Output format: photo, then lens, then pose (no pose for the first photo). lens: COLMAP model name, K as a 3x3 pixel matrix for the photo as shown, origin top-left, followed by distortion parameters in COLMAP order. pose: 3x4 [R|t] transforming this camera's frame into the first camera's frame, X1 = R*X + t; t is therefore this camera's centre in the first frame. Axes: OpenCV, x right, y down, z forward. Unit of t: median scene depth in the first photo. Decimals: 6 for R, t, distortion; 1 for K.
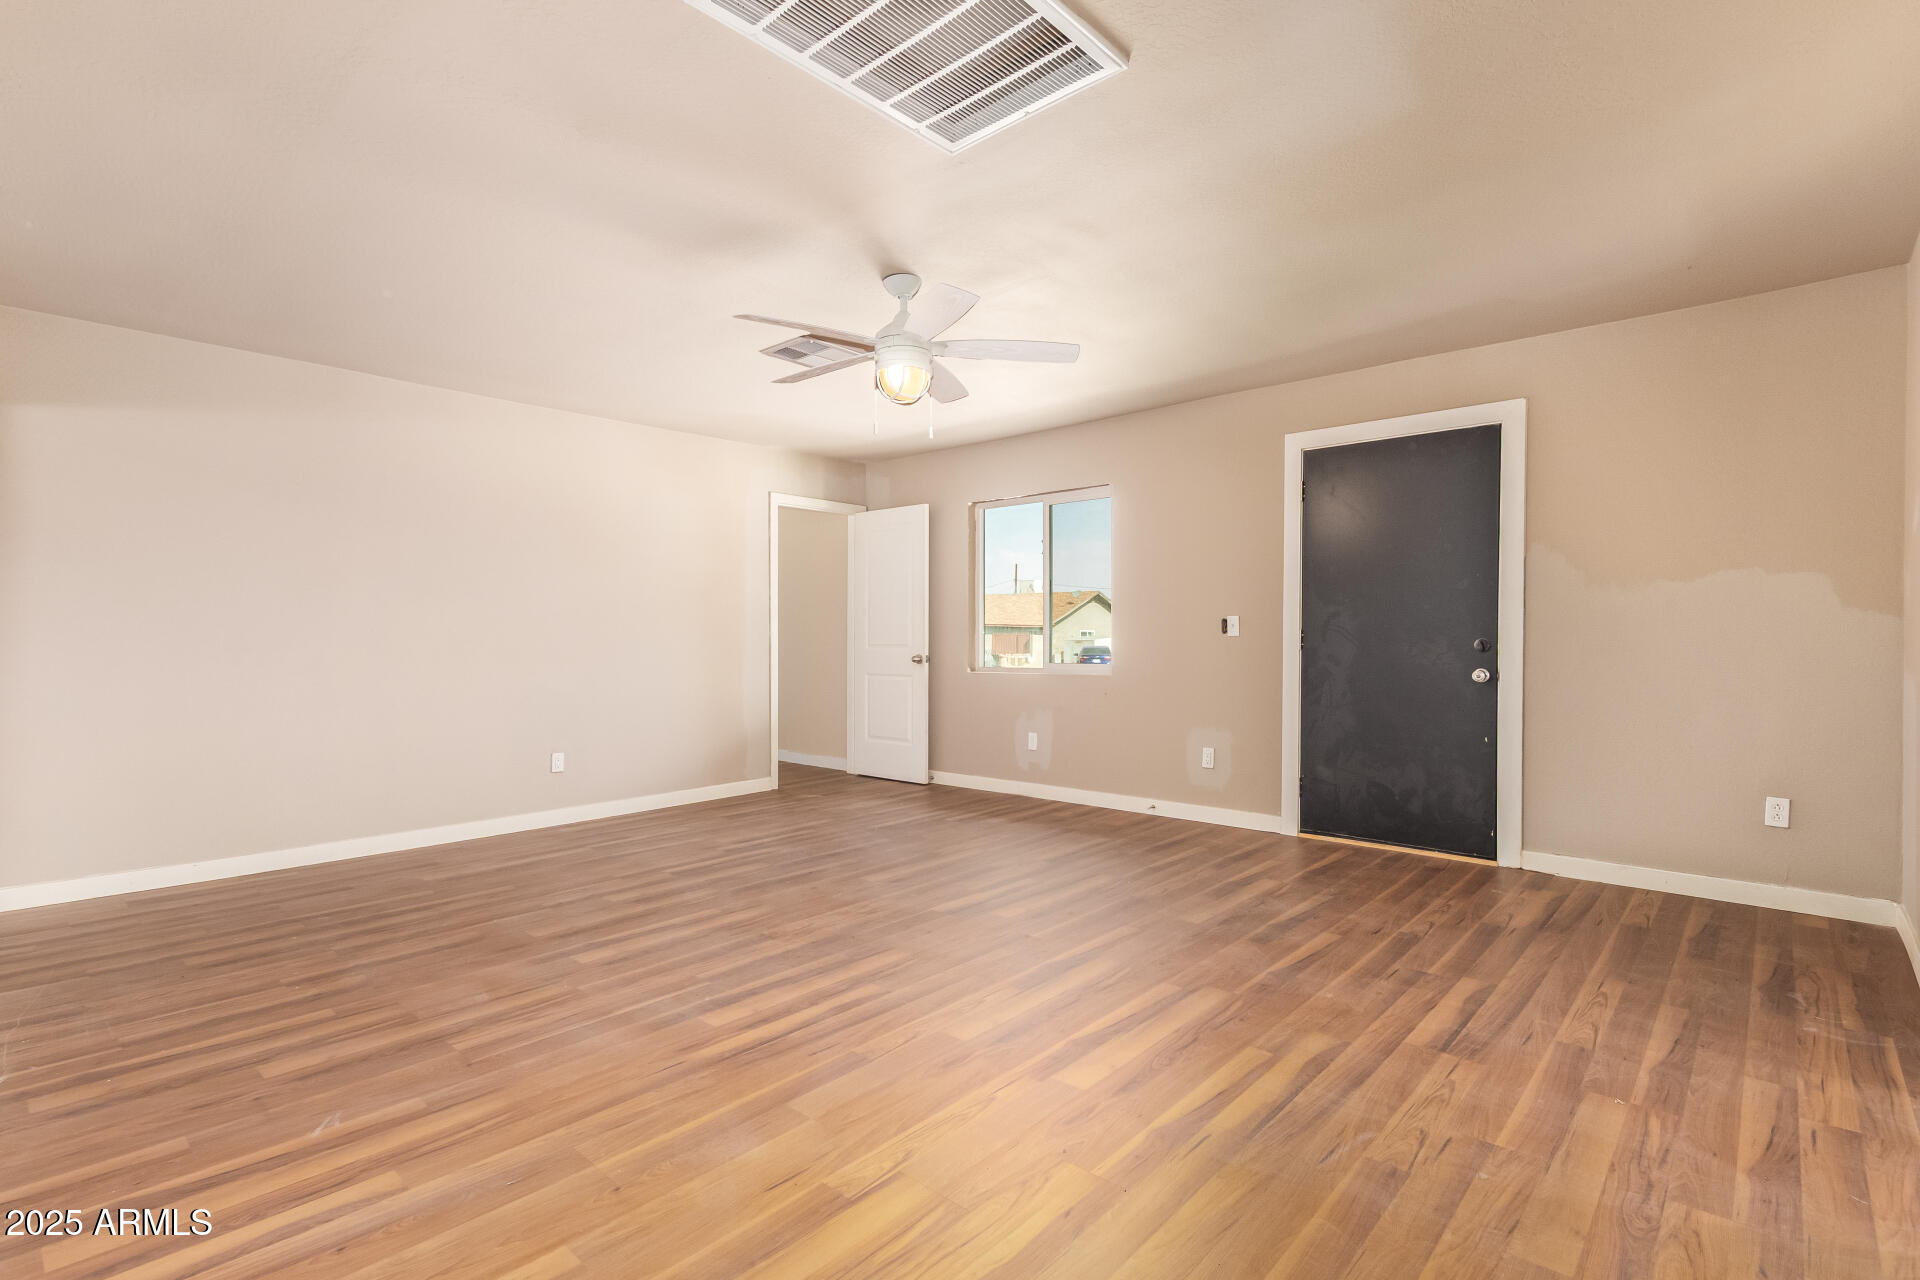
lens RADIAL K [[916.5, 0, 960.0], [0, 916.5, 640.0], [0, 0, 1]] dist [0.005124, -0.000297]
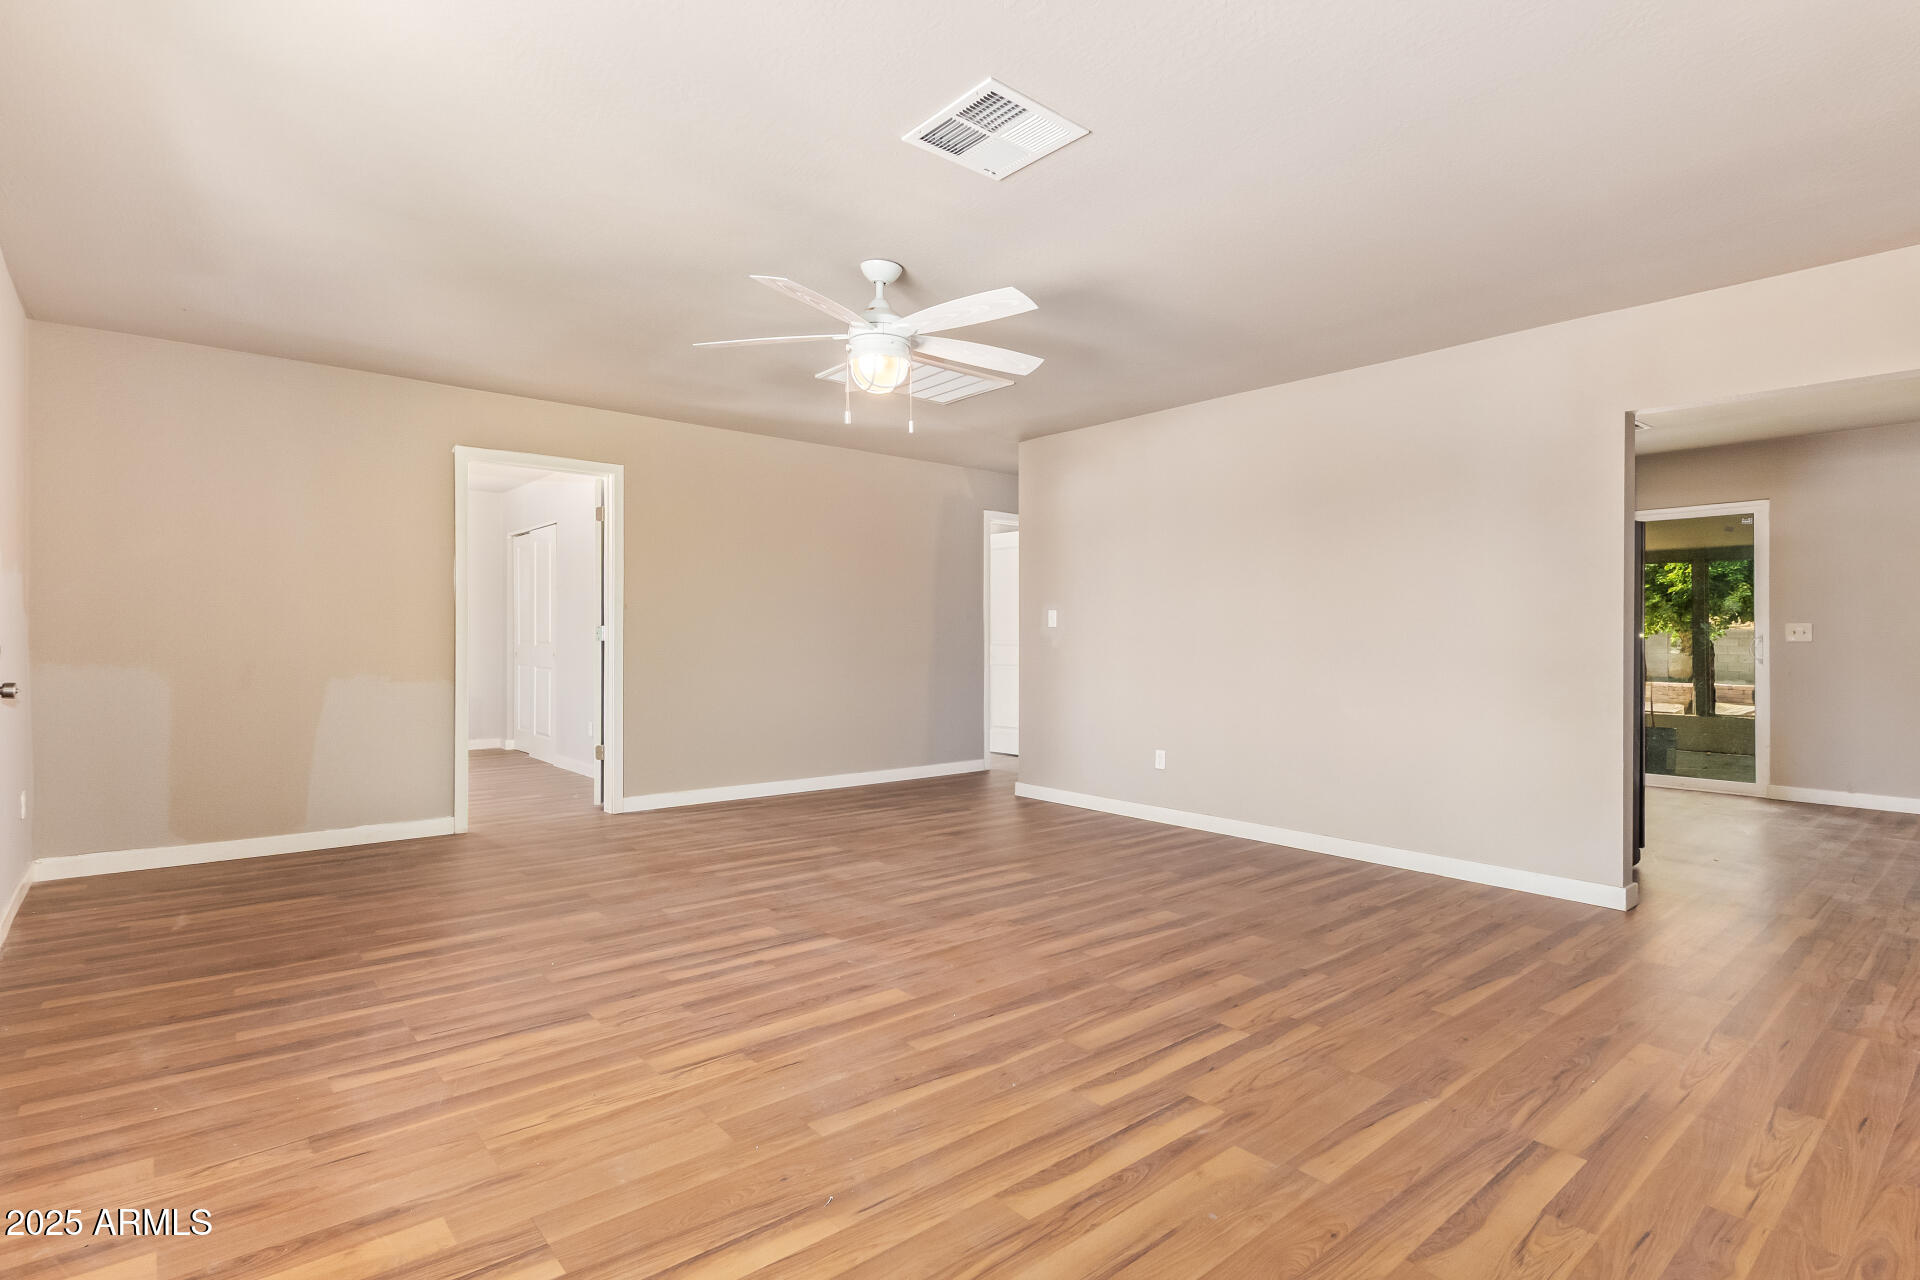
lens RADIAL K [[916.5, 0, 960.0], [0, 916.5, 640.0], [0, 0, 1]] dist [0.005124, -0.000297]
pose [[-0.991546, -0.002466, 0.129734, -0.299196], [-0.002263, 0.999996, 0.001714, 0.004914], [-0.129737, 0.001406, -0.991547, 2.172804]]
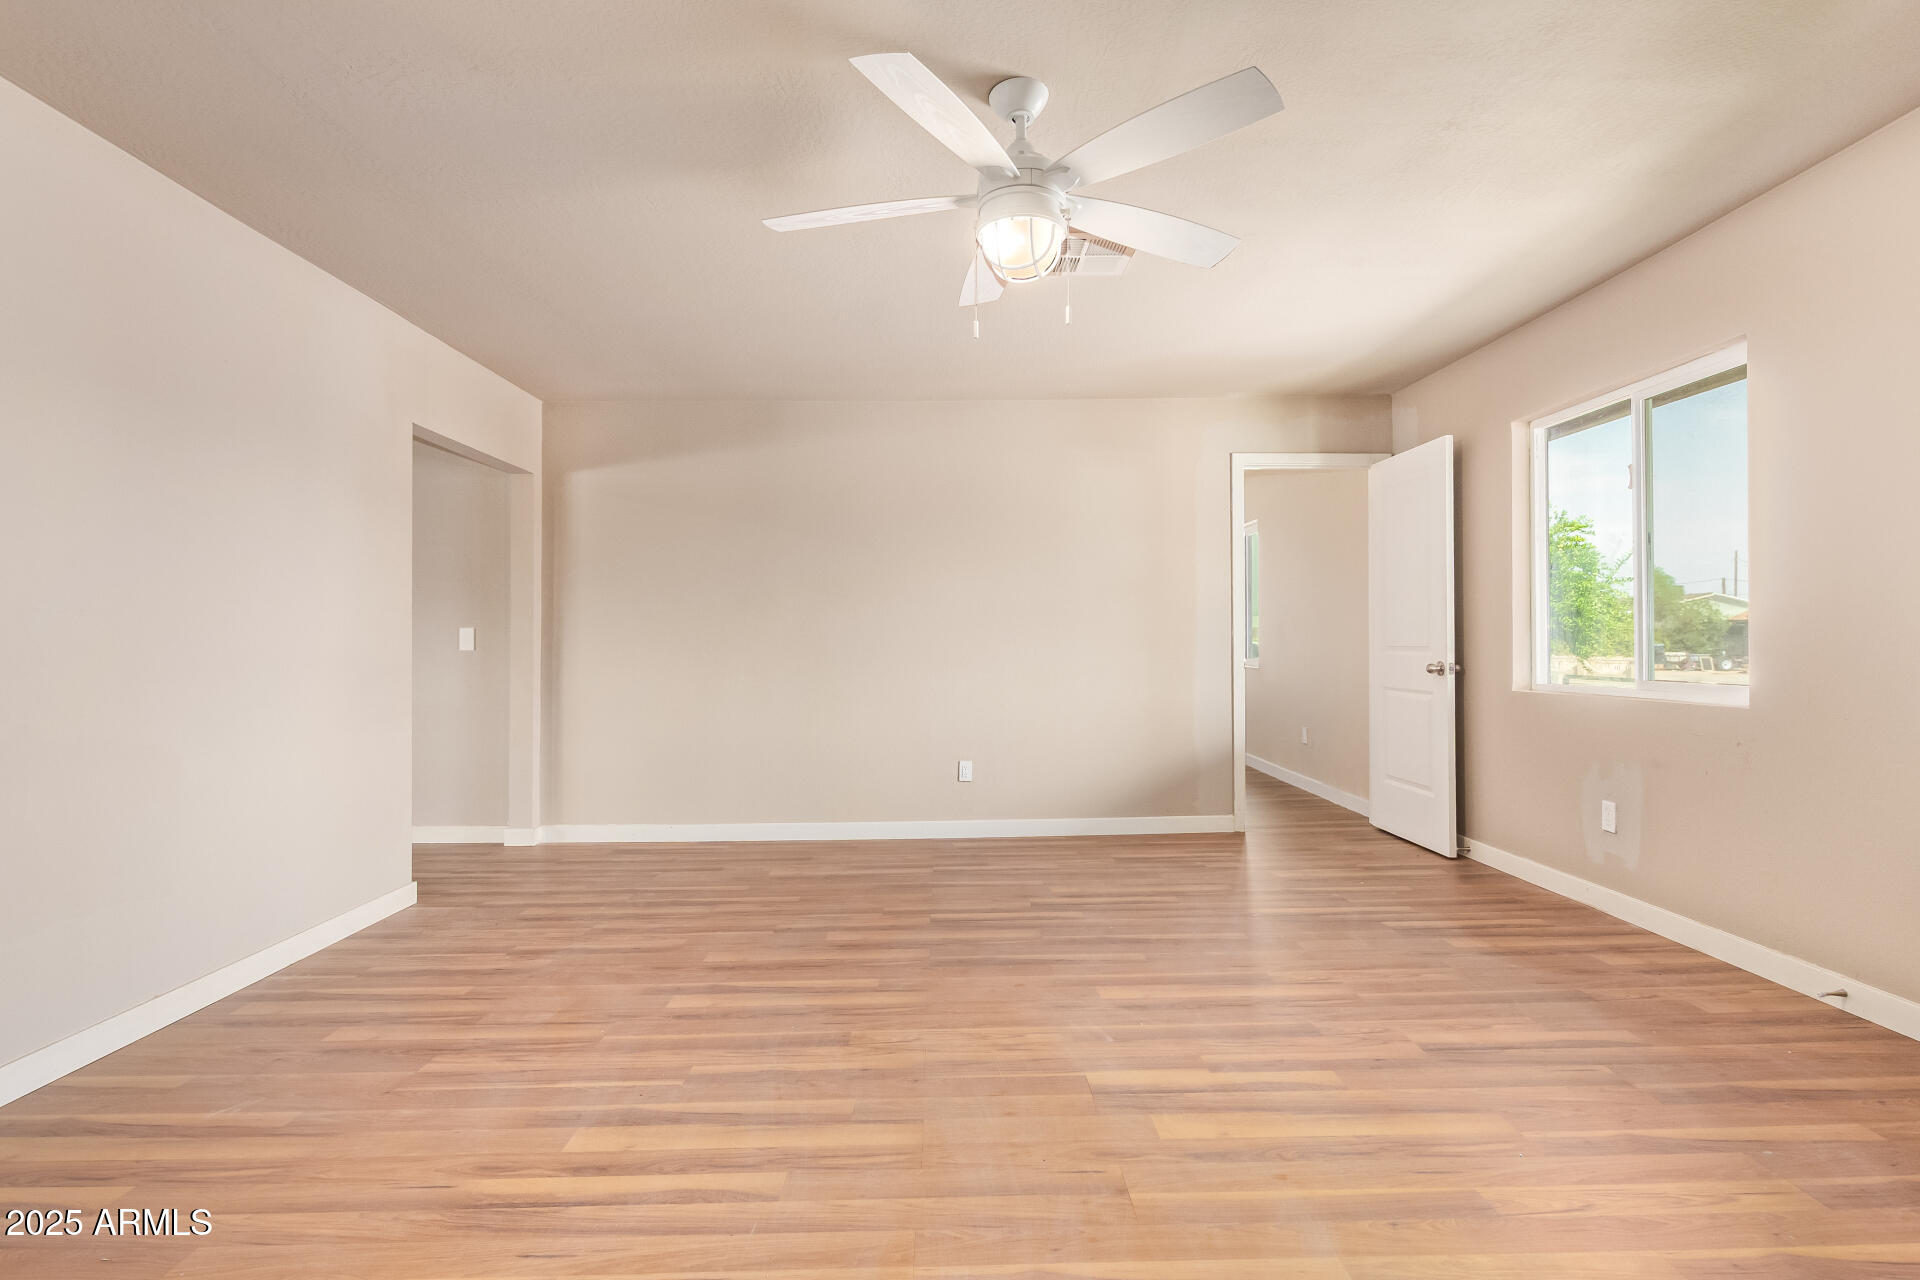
lens RADIAL K [[916.5, 0, 960.0], [0, 916.5, 640.0], [0, 0, 1]] dist [0.005124, -0.000297]
pose [[0.679672, -0.003075, -0.733509, 0.436095], [0.004896, 0.999988, 0.000344, -0.004877], [0.733499, -0.003825, 0.679679, 0.598081]]
